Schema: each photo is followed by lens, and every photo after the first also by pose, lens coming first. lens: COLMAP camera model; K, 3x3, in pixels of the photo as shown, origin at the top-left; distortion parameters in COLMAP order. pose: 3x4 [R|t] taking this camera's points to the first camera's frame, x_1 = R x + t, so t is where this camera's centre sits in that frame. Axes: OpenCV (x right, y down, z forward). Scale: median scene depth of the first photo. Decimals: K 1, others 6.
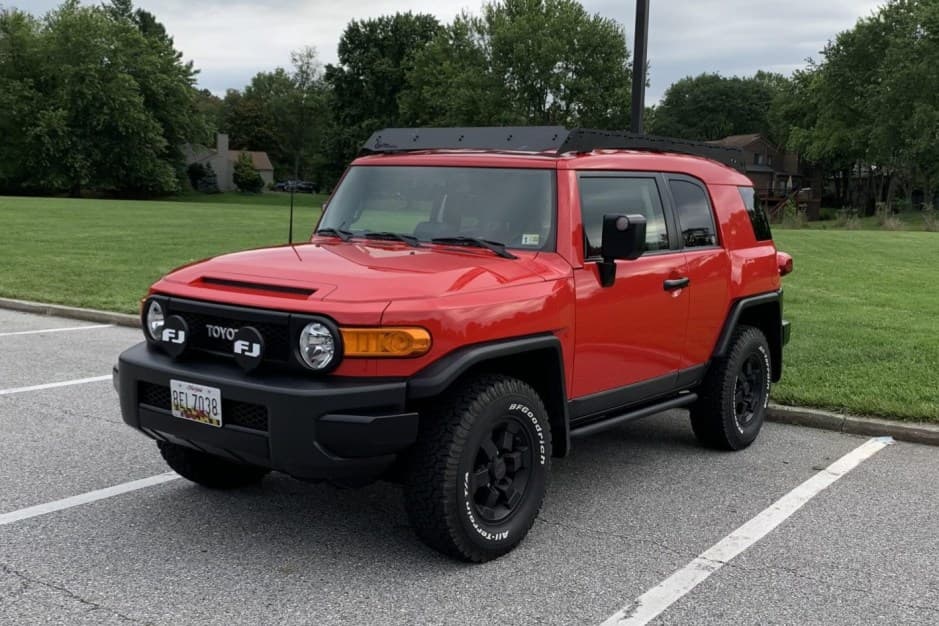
lens RADIAL K [[1064.3, 0, 465.8], [0, 1064.3, 316.5], [0, 0, 1]] dist [-0.008002, 0.000000]
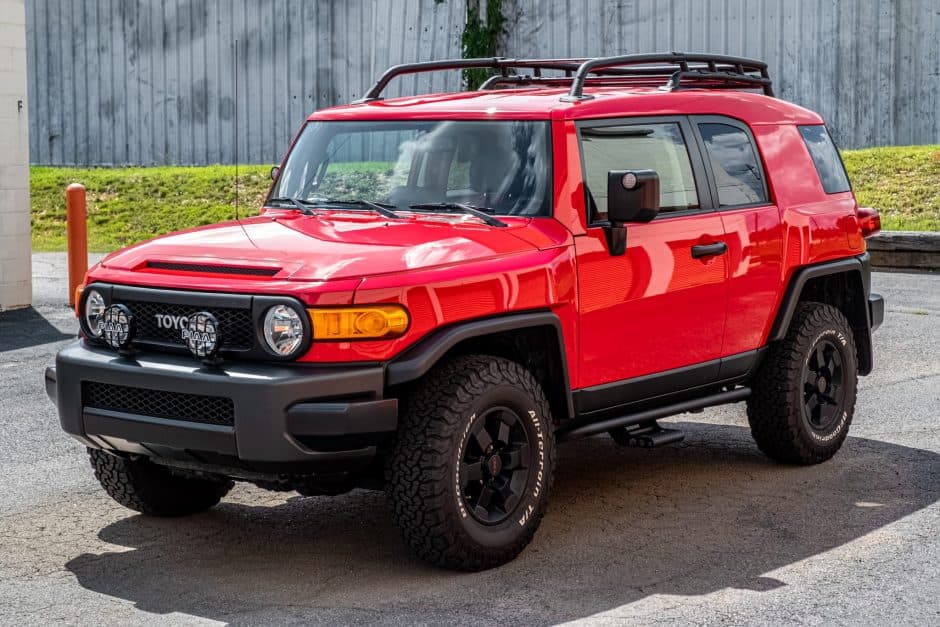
lens RADIAL K [[1767.4, 0, 461.0], [0, 1767.4, 317.1], [0, 0, 1]] dist [-0.035073, 0.000000]
pose [[0.999112, -0.038824, -0.016382, 0.031537], [0.038626, 0.999179, -0.012220, 0.035862], [0.016843, 0.011576, 0.999791, -0.438923]]
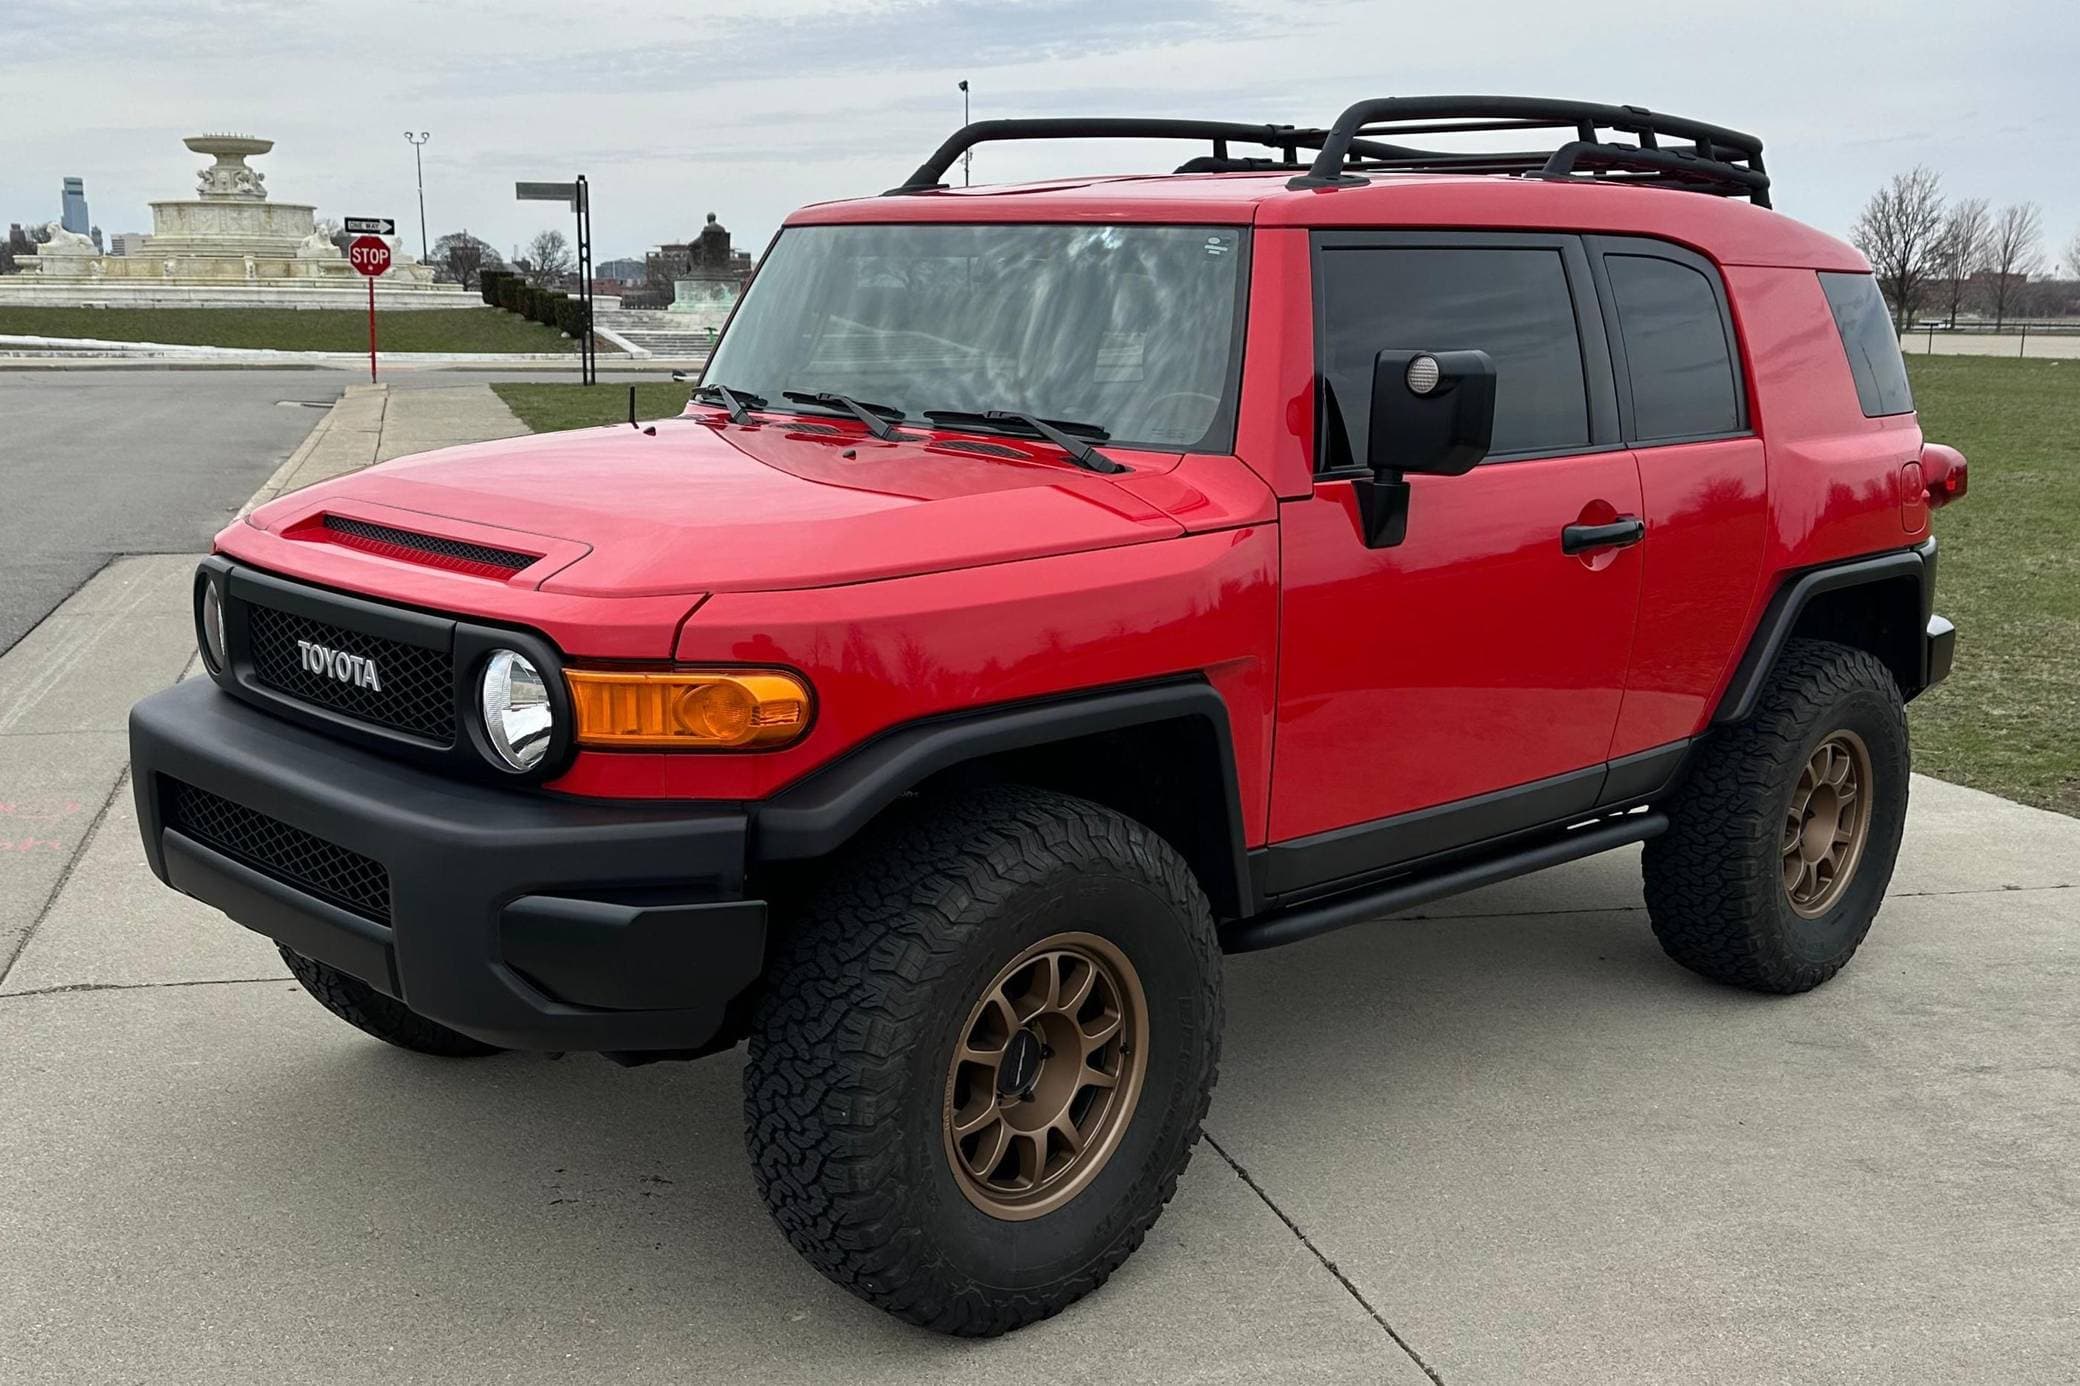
lens RADIAL K [[2136.1, 0, 976.7], [0, 2136.1, 784.6], [0, 0, 1]] dist [0.019196, 0.000000]
pose [[0.986595, 0.029842, -0.160434, 0.122536], [-0.012720, 0.994209, 0.106712, -0.025098], [0.162689, -0.103241, 0.981261, 0.252218]]
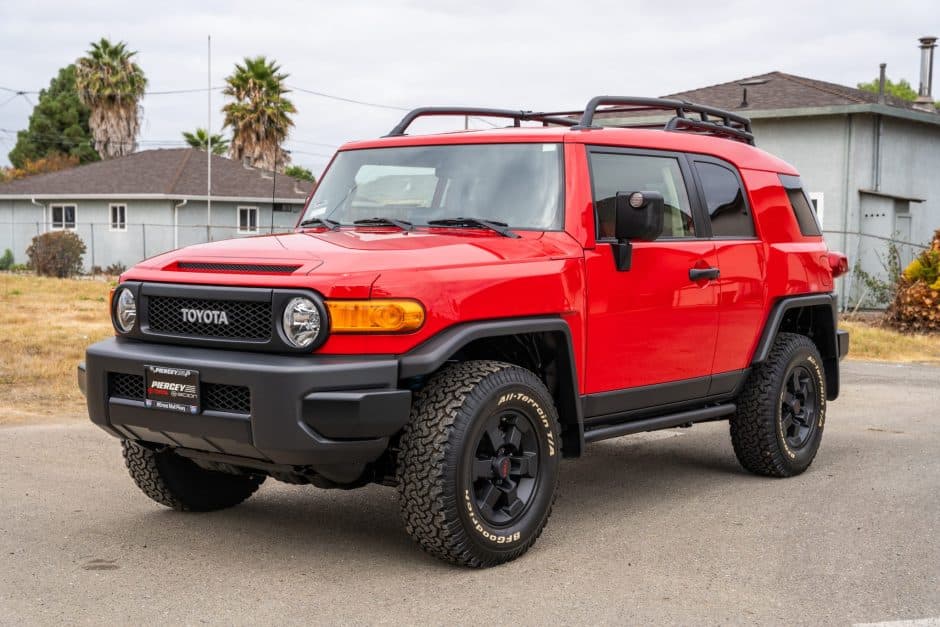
lens RADIAL K [[1339.9, 0, 472.7], [0, 1339.9, 312.0], [0, 0, 1]] dist [-0.015834, 0.000000]
pose [[0.999829, -0.014304, -0.011678, 0.020020], [0.013537, 0.997902, -0.063306, 0.082813], [0.012559, 0.063137, 0.997926, -0.143581]]
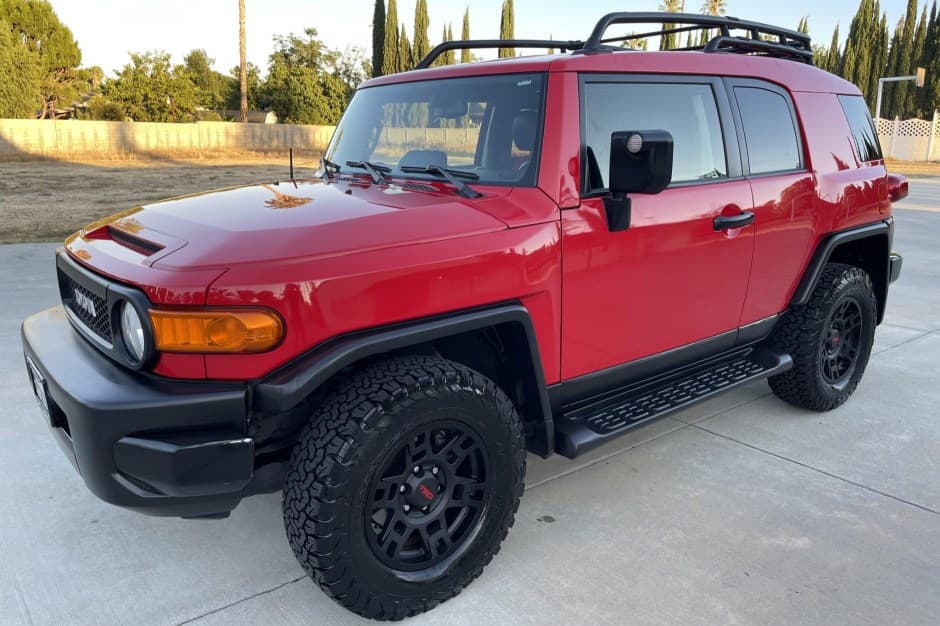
lens RADIAL K [[741.2, 0, 474.4], [0, 741.2, 310.3], [0, 0, 1]] dist [0.035558, -0.008568]
pose [[0.973675, 0.017649, -0.227255, 0.164240], [0.008335, 0.993574, 0.112874, -0.034643], [0.227787, -0.111797, 0.967272, 0.502843]]
